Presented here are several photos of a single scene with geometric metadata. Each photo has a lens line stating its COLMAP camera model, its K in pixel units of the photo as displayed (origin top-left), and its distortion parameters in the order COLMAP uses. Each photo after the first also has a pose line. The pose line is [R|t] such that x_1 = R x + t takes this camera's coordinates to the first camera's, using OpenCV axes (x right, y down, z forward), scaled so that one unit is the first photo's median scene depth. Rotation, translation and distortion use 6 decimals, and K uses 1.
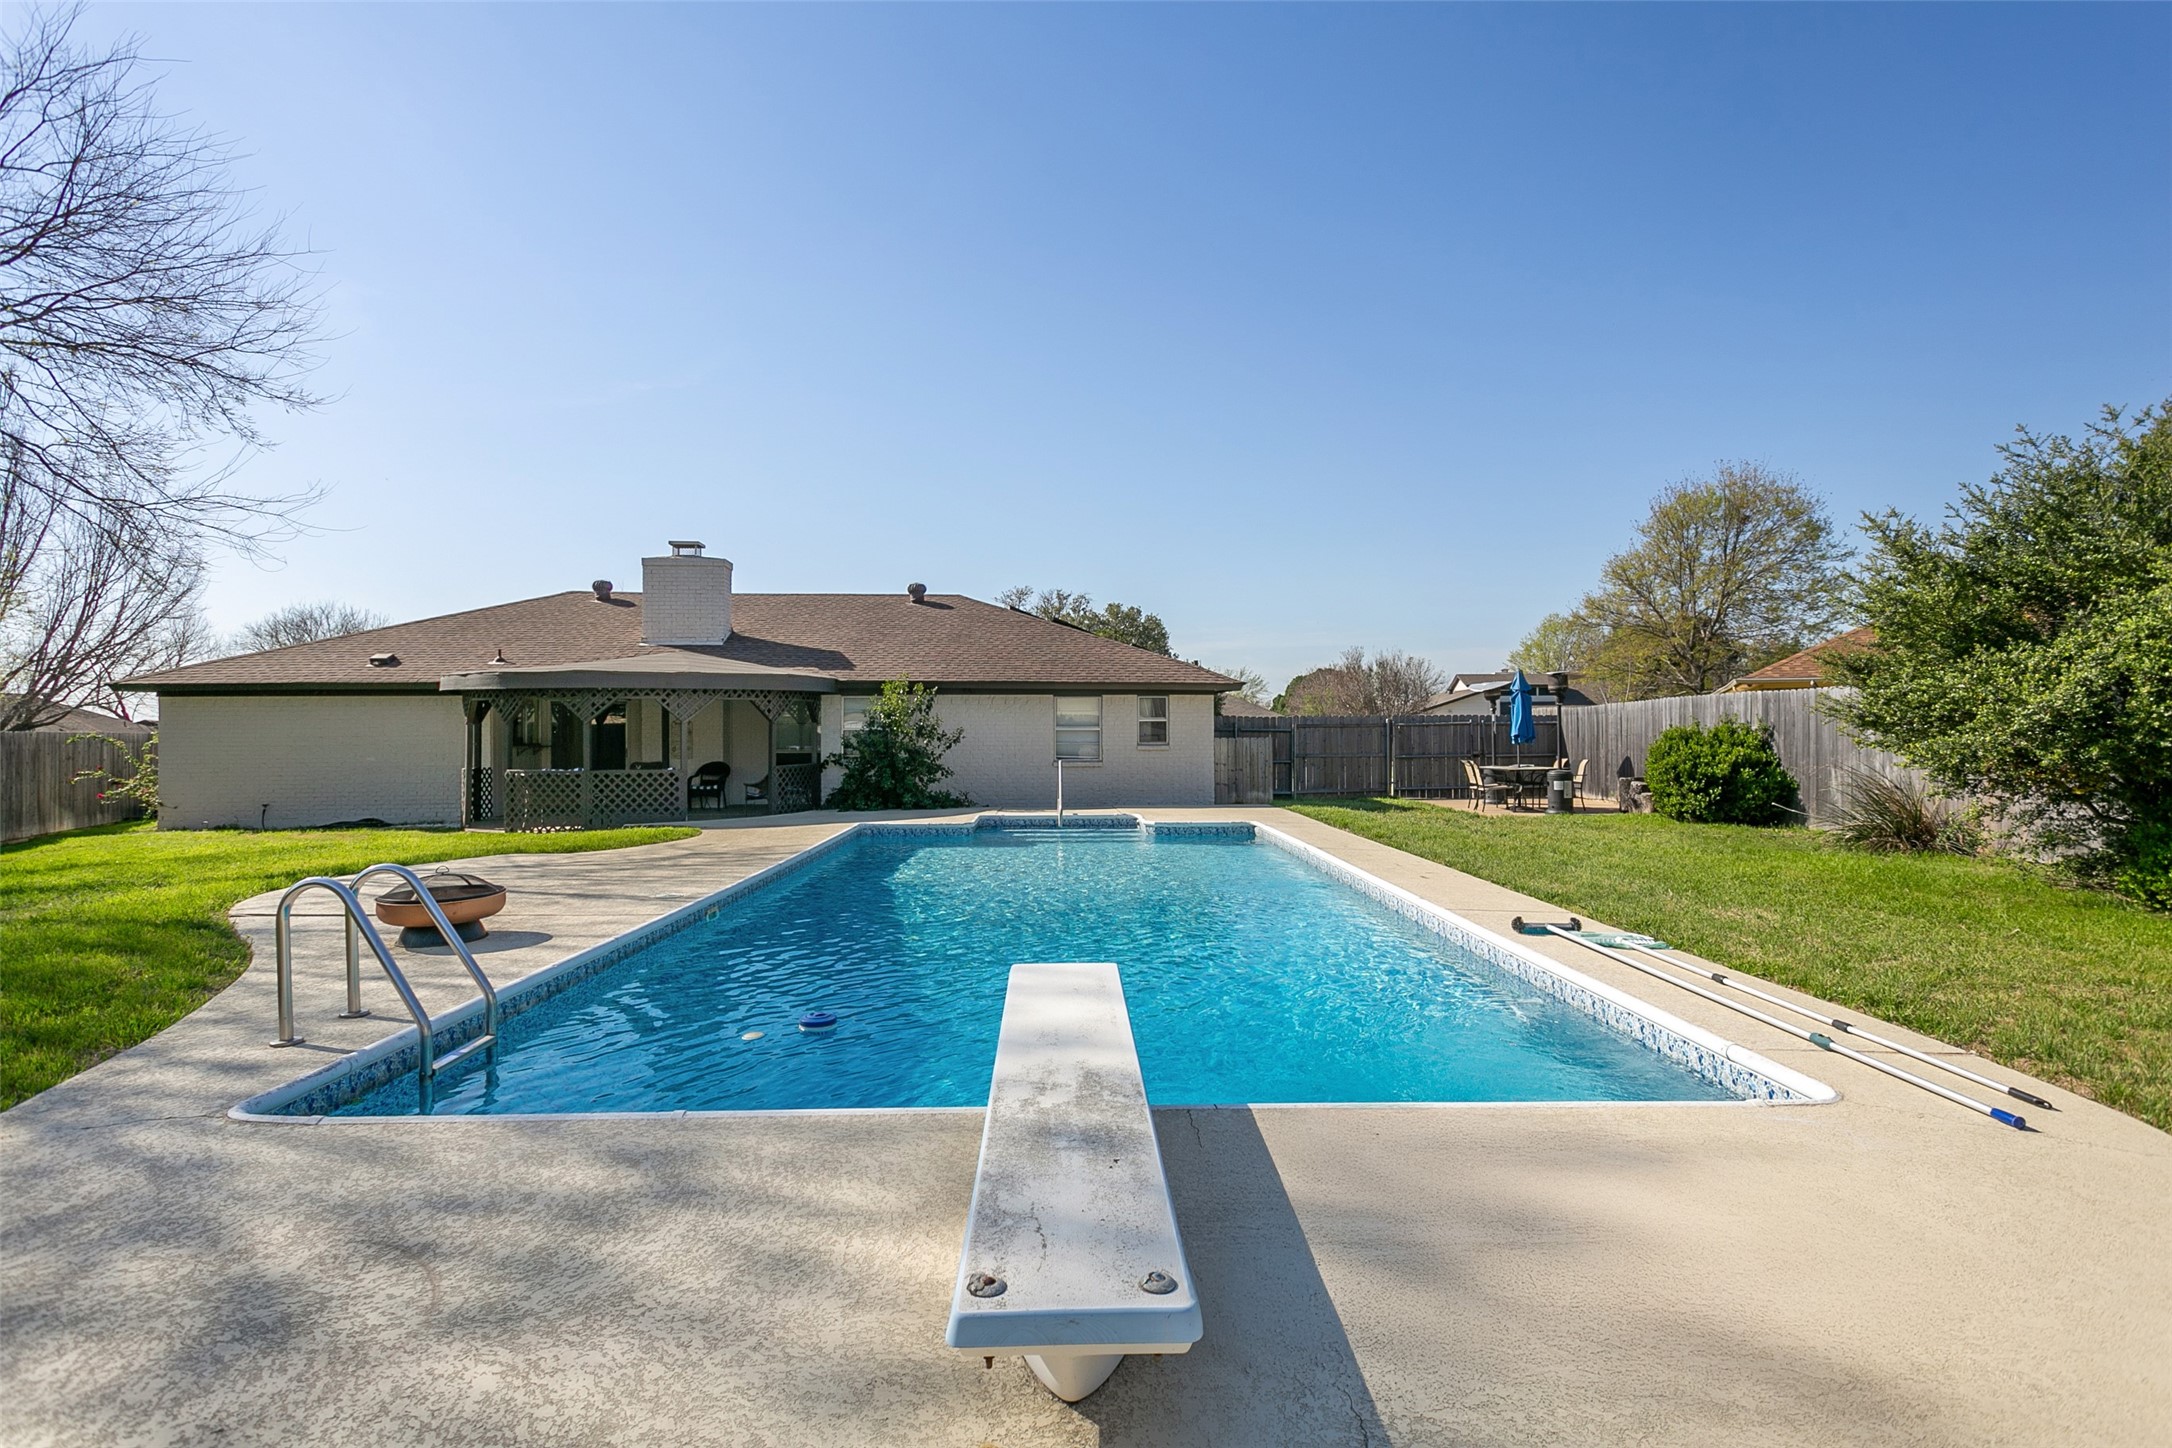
lens RADIAL K [[1035.5, 0, 1086.0], [0, 1035.5, 724.0], [0, 0, 1]] dist [-0.001089, -0.000263]
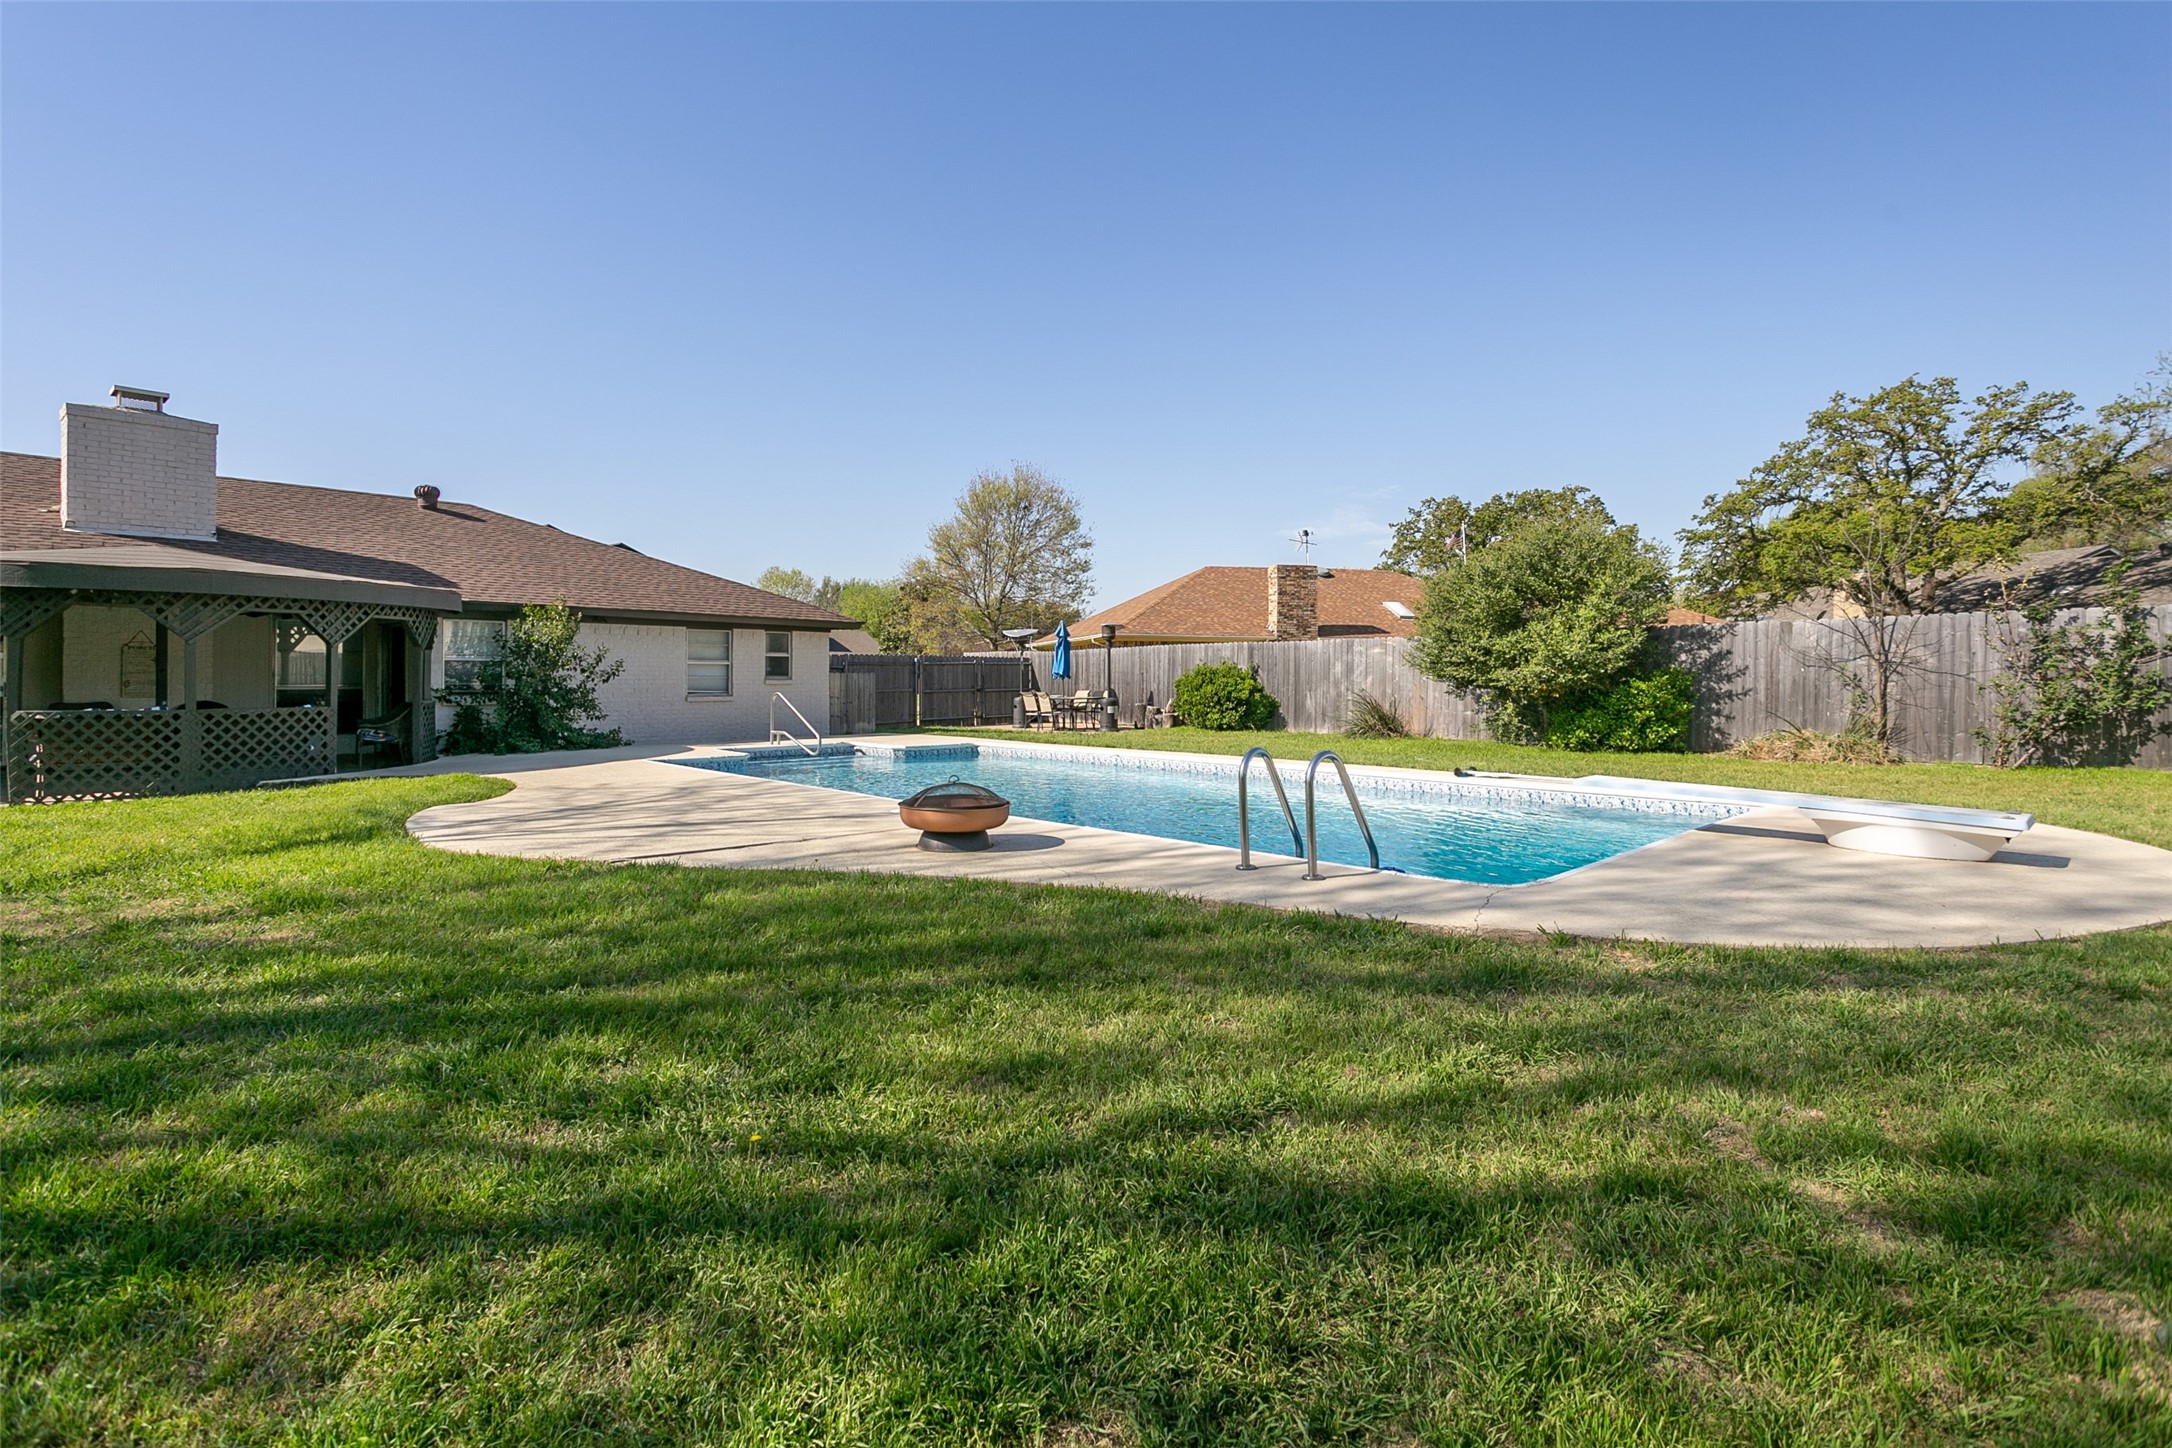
lens RADIAL K [[1035.5, 0, 1086.0], [0, 1035.5, 724.0], [0, 0, 1]] dist [-0.001089, -0.000263]
pose [[0.728096, -0.025699, 0.684993, -0.417475], [-0.007879, 0.998917, 0.045852, 0.014042], [-0.685430, -0.038782, 0.727105, 0.043919]]
